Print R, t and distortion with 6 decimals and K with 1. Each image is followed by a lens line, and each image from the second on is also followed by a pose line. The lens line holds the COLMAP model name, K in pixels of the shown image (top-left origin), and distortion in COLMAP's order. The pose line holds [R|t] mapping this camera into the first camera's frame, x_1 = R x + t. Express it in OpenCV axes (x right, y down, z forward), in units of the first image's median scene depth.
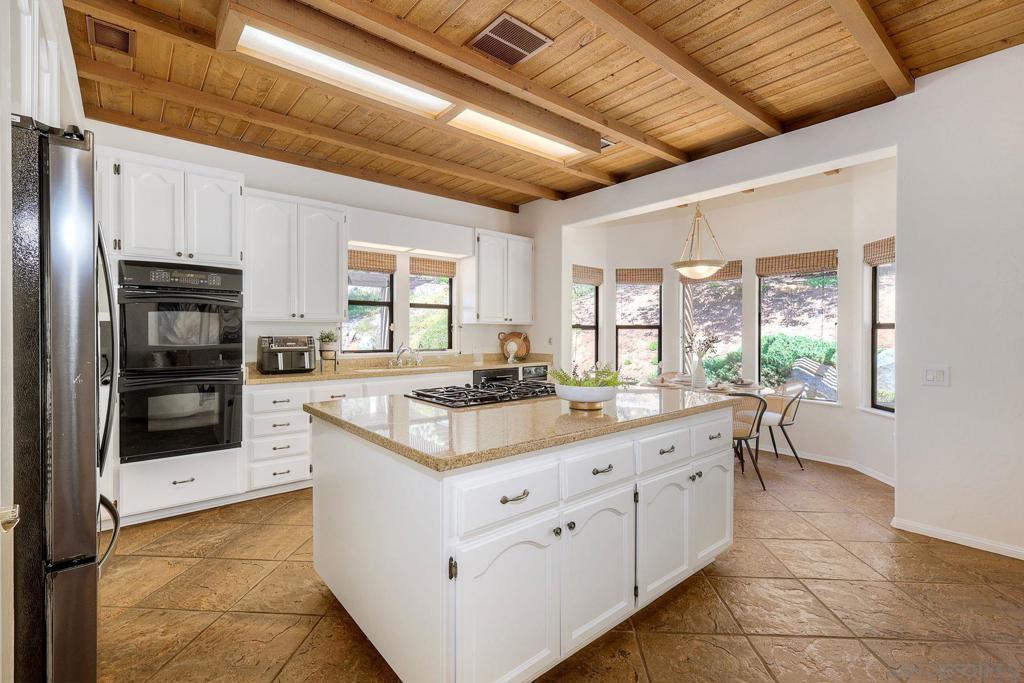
lens RADIAL K [[453.7, 0, 509.1], [0, 453.7, 334.9], [0, 0, 1]] dist [0.002236, 0.000008]
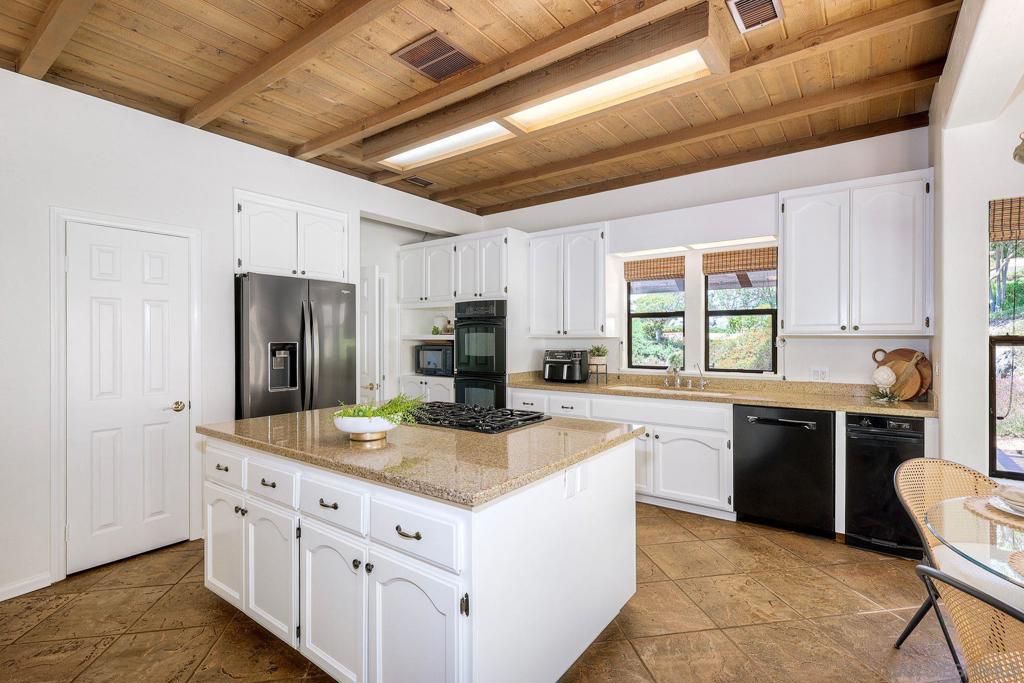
lens RADIAL K [[475.5, 0, 507.4], [0, 475.5, 337.3], [0, 0, 1]] dist [0.001776, -0.000625]
pose [[0.238241, -0.003548, -0.971200, 0.509364], [-0.002896, 0.999986, -0.004364, -0.018682], [0.971202, 0.003852, 0.238227, 0.446641]]
